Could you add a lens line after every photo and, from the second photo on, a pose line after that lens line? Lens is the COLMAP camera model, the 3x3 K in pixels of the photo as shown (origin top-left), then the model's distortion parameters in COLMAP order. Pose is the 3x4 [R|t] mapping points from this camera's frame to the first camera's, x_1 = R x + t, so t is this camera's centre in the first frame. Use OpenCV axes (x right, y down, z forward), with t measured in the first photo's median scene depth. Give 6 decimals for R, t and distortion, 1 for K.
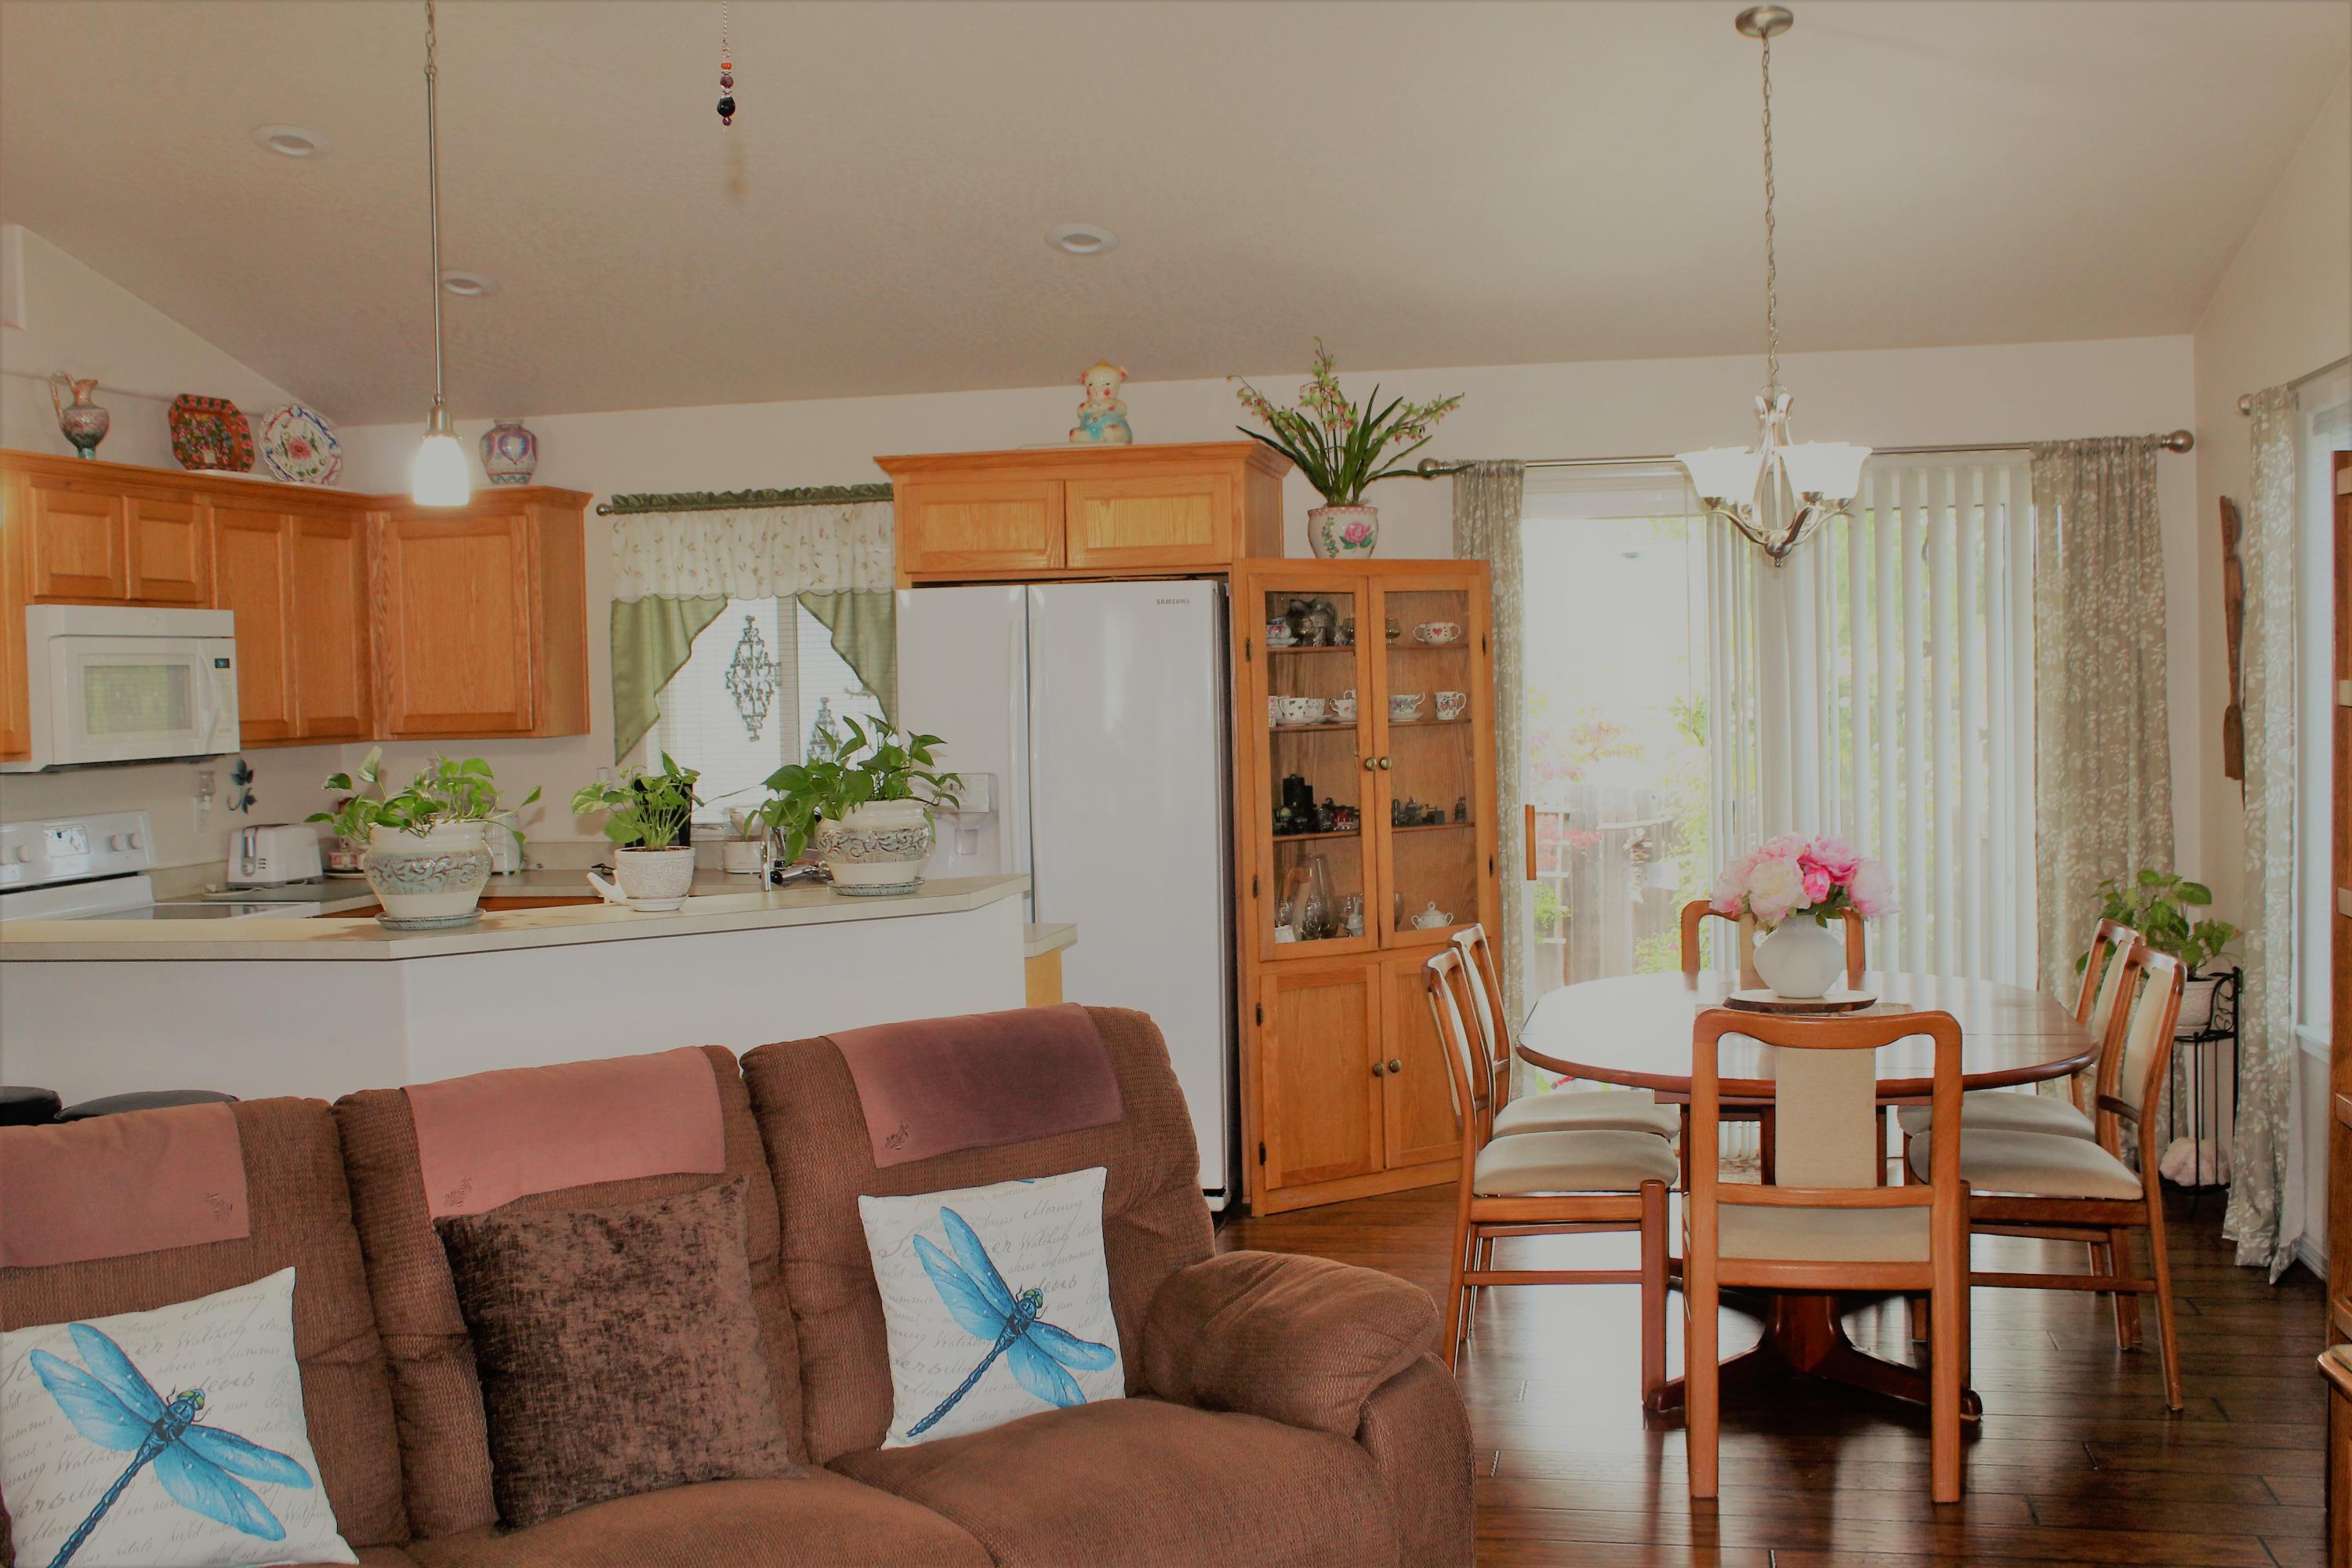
lens RADIAL K [[2403.3, 0, 1176.0], [0, 2403.3, 784.0], [0, 0, 1]] dist [-0.196278, 0.278269]
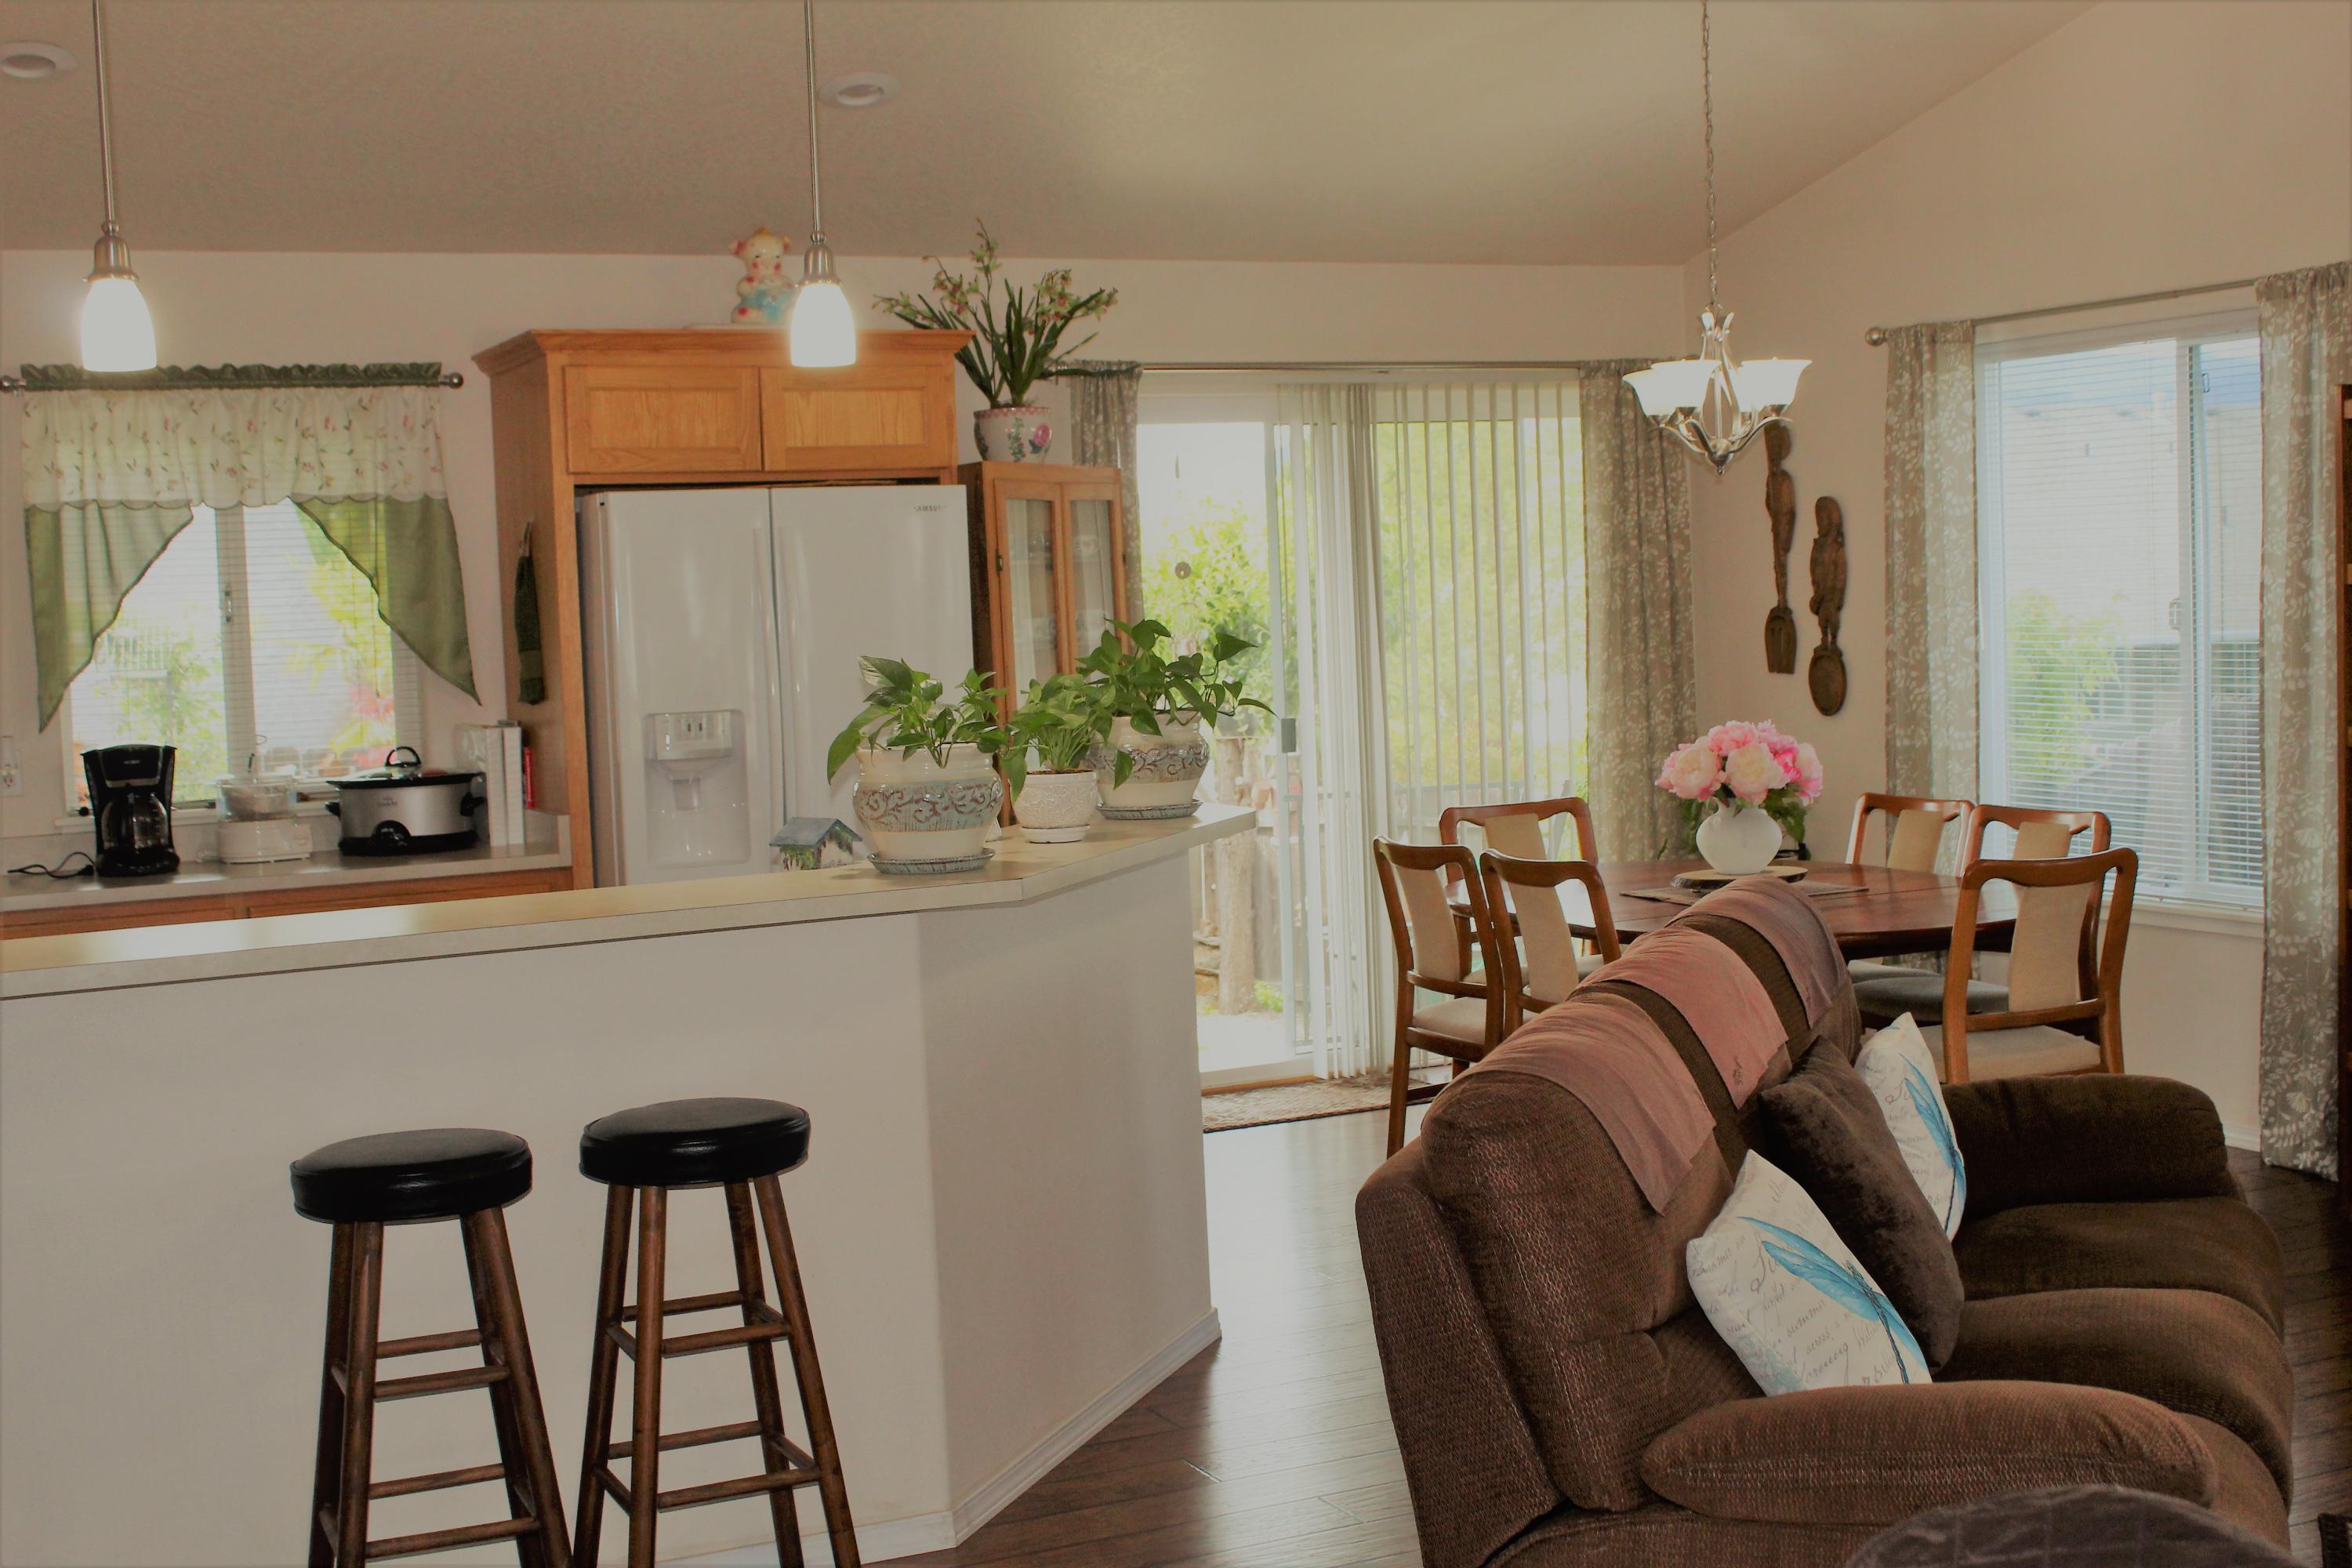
lens RADIAL K [[2913.1, 0, 1176.0], [0, 2913.1, 784.0], [0, 0, 1]] dist [-0.117244, 0.054651]
pose [[0.790541, -0.048572, 0.610480, -0.566643], [0.046414, 0.998735, 0.019360, 0.008973], [-0.610648, 0.013030, 0.791795, 0.089015]]
